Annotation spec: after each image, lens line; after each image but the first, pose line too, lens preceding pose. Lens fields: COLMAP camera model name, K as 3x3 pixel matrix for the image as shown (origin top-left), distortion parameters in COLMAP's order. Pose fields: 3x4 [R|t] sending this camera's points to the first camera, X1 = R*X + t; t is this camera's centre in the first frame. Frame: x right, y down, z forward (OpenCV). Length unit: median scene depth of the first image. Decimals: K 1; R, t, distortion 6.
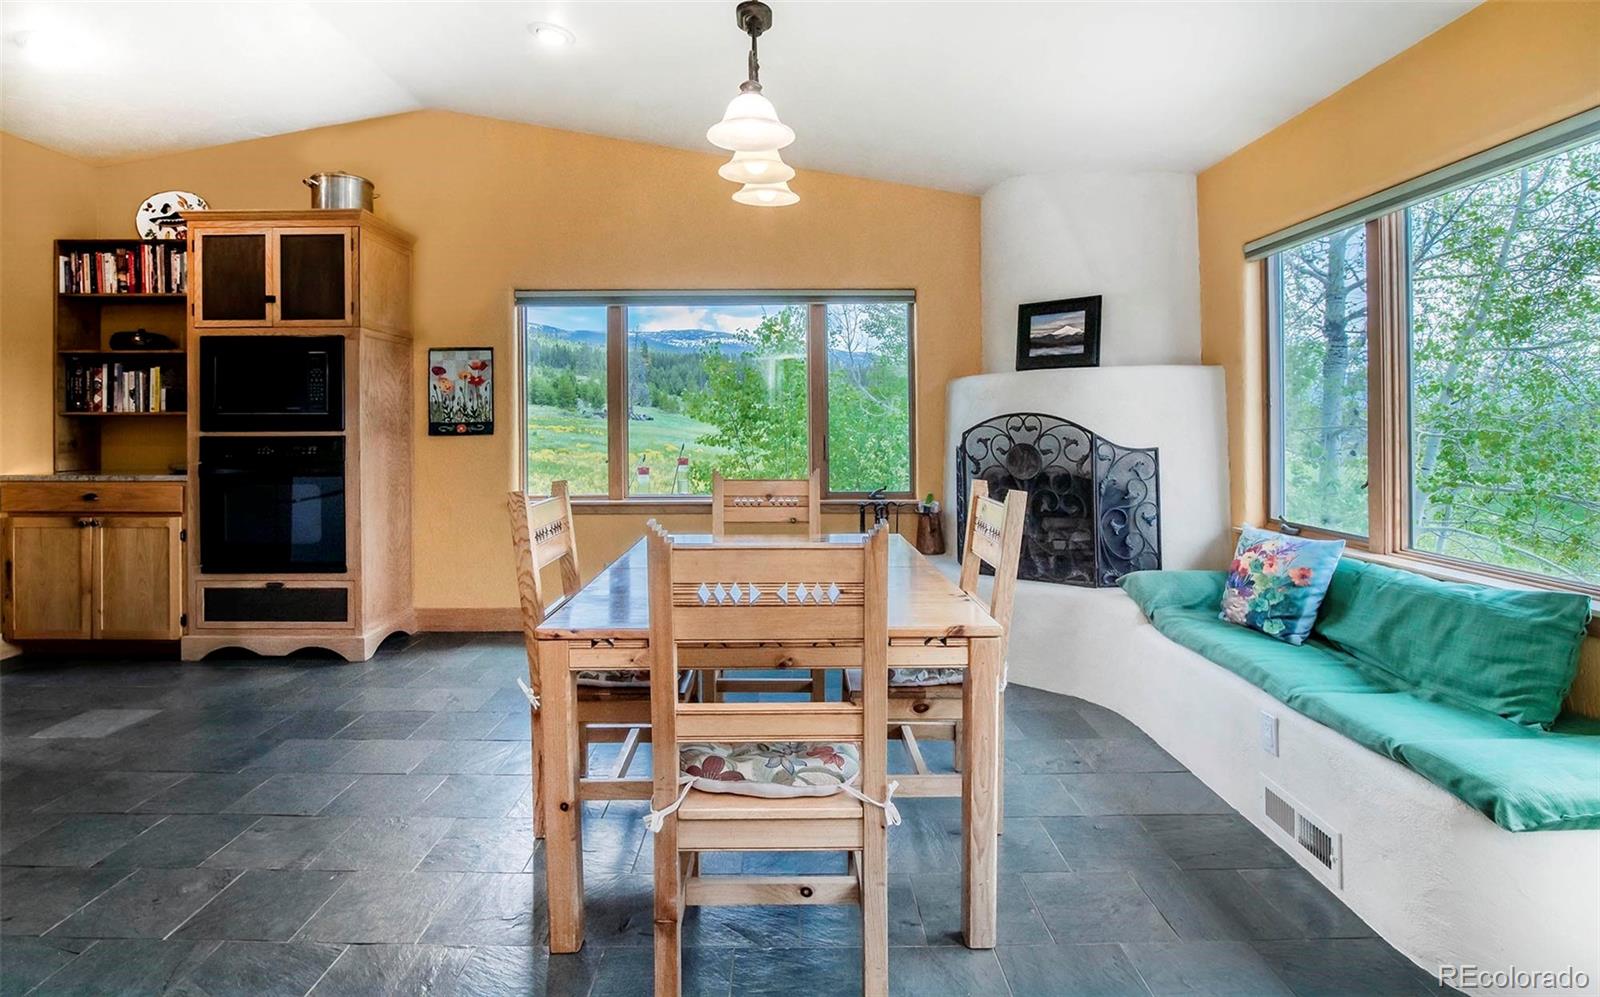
lens RADIAL K [[773.1, 0, 800.0], [0, 773.1, 498.5], [0, 0, 1]] dist [0.001432, -0.000029]
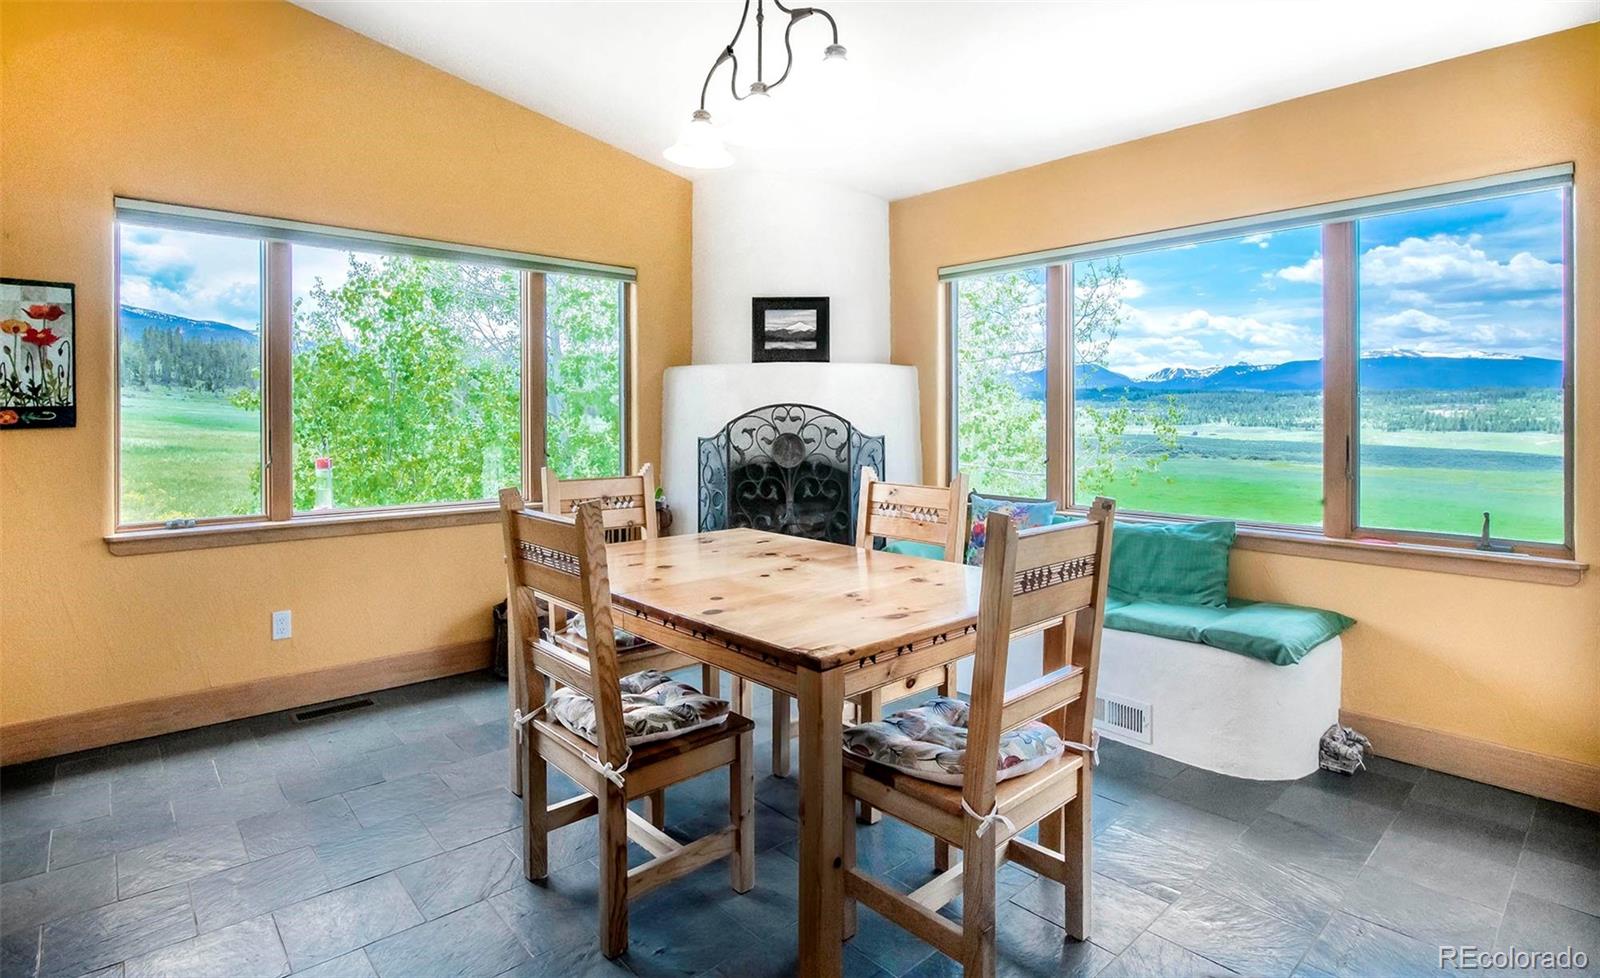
lens RADIAL K [[823.8, 0, 800.0], [0, 823.8, 489.0], [0, 0, 1]] dist [-0.002008, -0.000025]
pose [[0.751568, -0.054814, 0.657374, -0.420613], [0.059280, 0.998122, 0.015453, -0.012192], [-0.656987, 0.027355, 0.753406, 0.155174]]
